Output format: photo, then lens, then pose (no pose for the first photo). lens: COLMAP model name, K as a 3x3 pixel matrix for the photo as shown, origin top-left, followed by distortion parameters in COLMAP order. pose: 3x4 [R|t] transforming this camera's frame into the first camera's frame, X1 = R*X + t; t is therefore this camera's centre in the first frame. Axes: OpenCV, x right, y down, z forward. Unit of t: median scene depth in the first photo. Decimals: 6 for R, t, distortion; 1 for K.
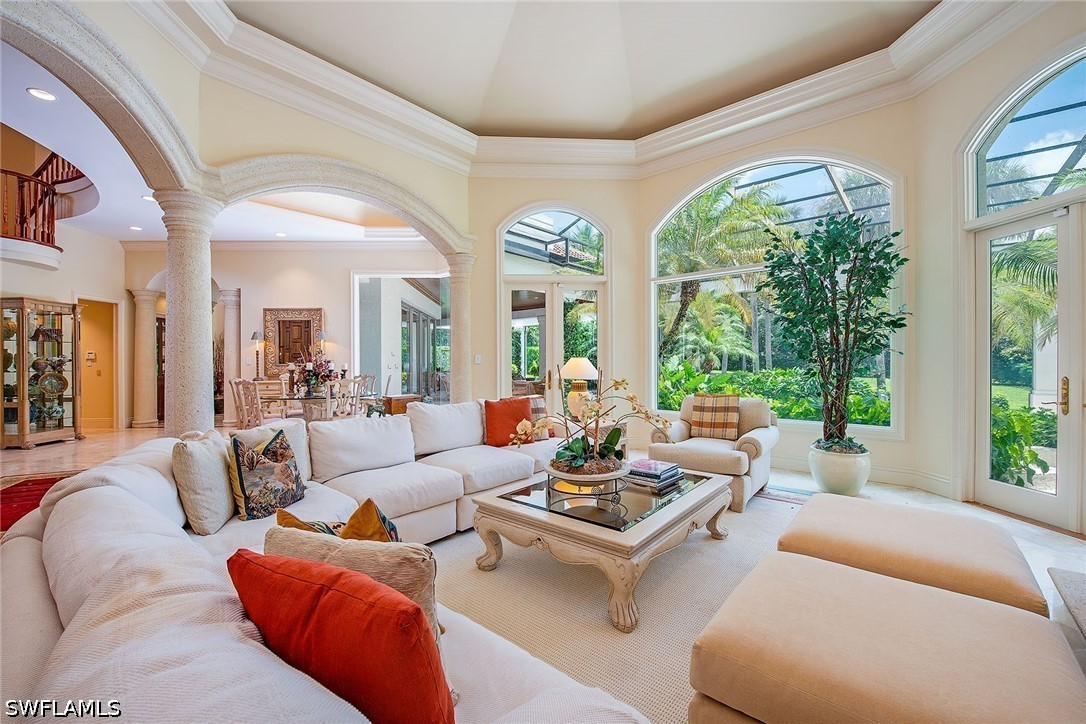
lens RADIAL K [[446.2, 0, 538.8], [0, 446.2, 361.2], [0, 0, 1]] dist [-0.003005, -0.000294]
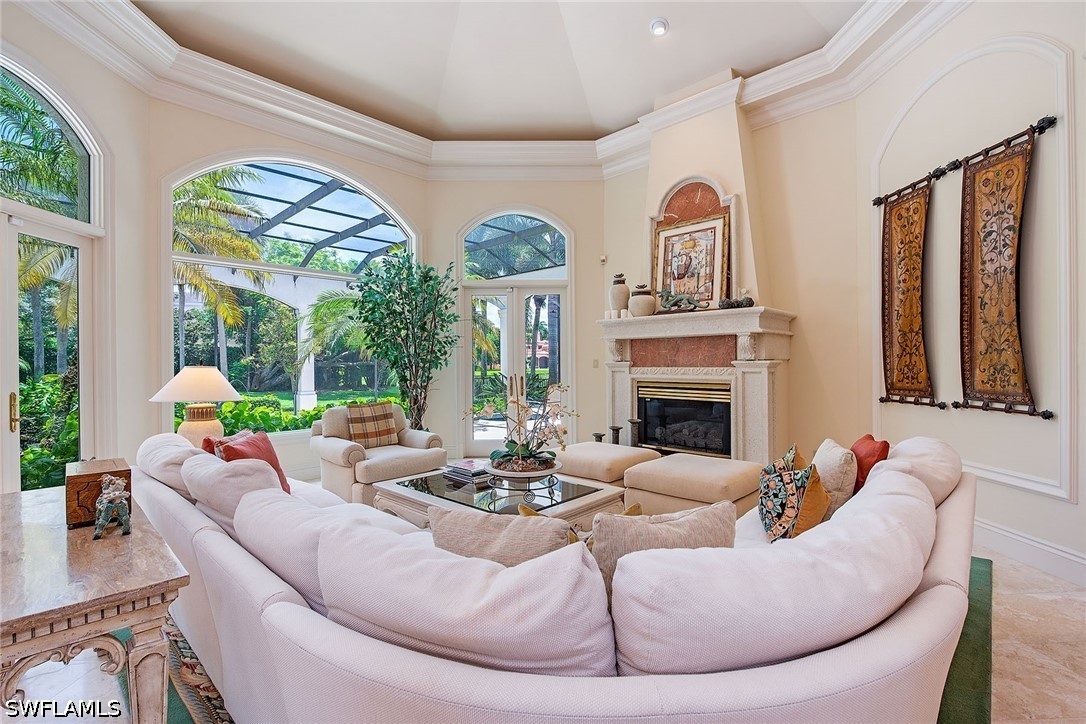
lens RADIAL K [[485.3, 0, 546.7], [0, 485.3, 363.7], [0, 0, 1]] dist [-0.013782, -0.000221]
pose [[0.045466, 0.002278, 0.998963, -0.509863], [0.004354, 0.999987, -0.002478, -0.007813], [-0.998956, 0.004462, 0.045456, 0.427109]]
